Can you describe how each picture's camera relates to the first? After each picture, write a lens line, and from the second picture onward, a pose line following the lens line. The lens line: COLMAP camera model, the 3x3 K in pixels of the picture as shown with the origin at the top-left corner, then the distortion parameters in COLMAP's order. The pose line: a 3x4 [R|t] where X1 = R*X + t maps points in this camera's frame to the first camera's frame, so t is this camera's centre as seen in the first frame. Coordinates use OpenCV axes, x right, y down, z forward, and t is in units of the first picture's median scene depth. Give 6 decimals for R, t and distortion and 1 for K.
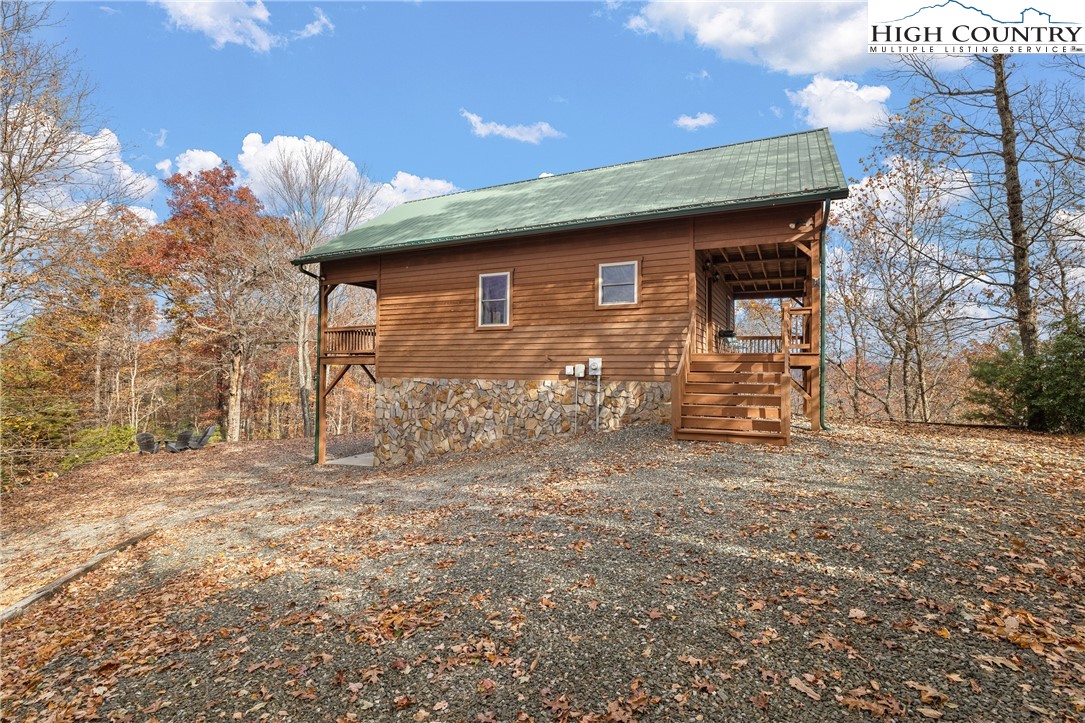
lens RADIAL K [[516.4, 0, 537.5], [0, 516.4, 342.8], [0, 0, 1]] dist [-0.005992, 0.000822]
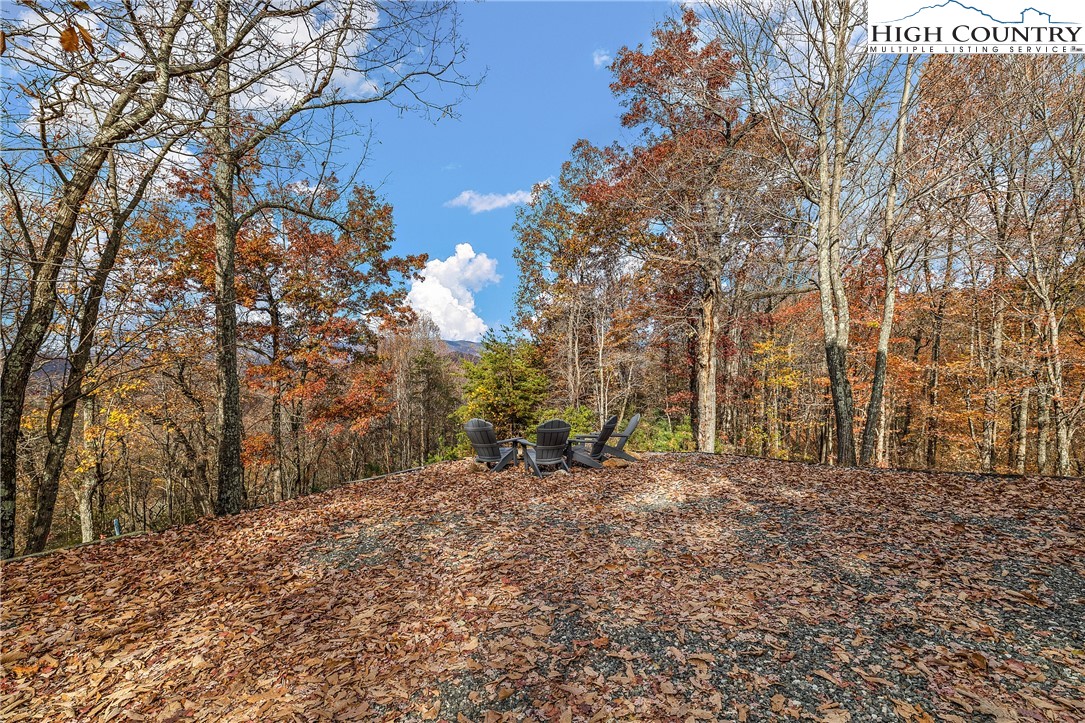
lens RADIAL K [[516.4, 0, 537.5], [0, 516.4, 342.8], [0, 0, 1]] dist [-0.005992, 0.000822]
pose [[0.623536, -0.025480, -0.781380, -0.237606], [0.030502, 0.999501, -0.008252, 0.072284], [0.781200, -0.018688, 0.624001, 0.467855]]
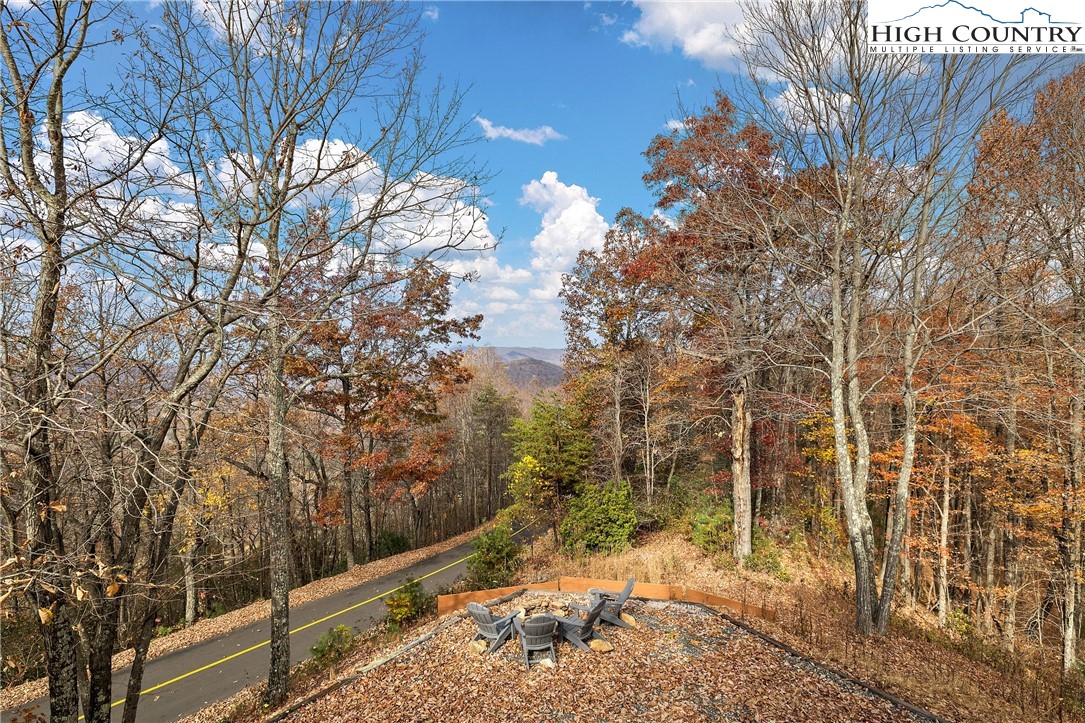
lens RADIAL K [[505.9, 0, 532.4], [0, 505.9, 355.9], [0, 0, 1]] dist [-0.003680, -0.000115]
pose [[0.507025, -0.037748, -0.861105, -0.193105], [0.040651, 0.998976, -0.019856, -0.019407], [0.860972, -0.024937, 0.508040, 0.488174]]
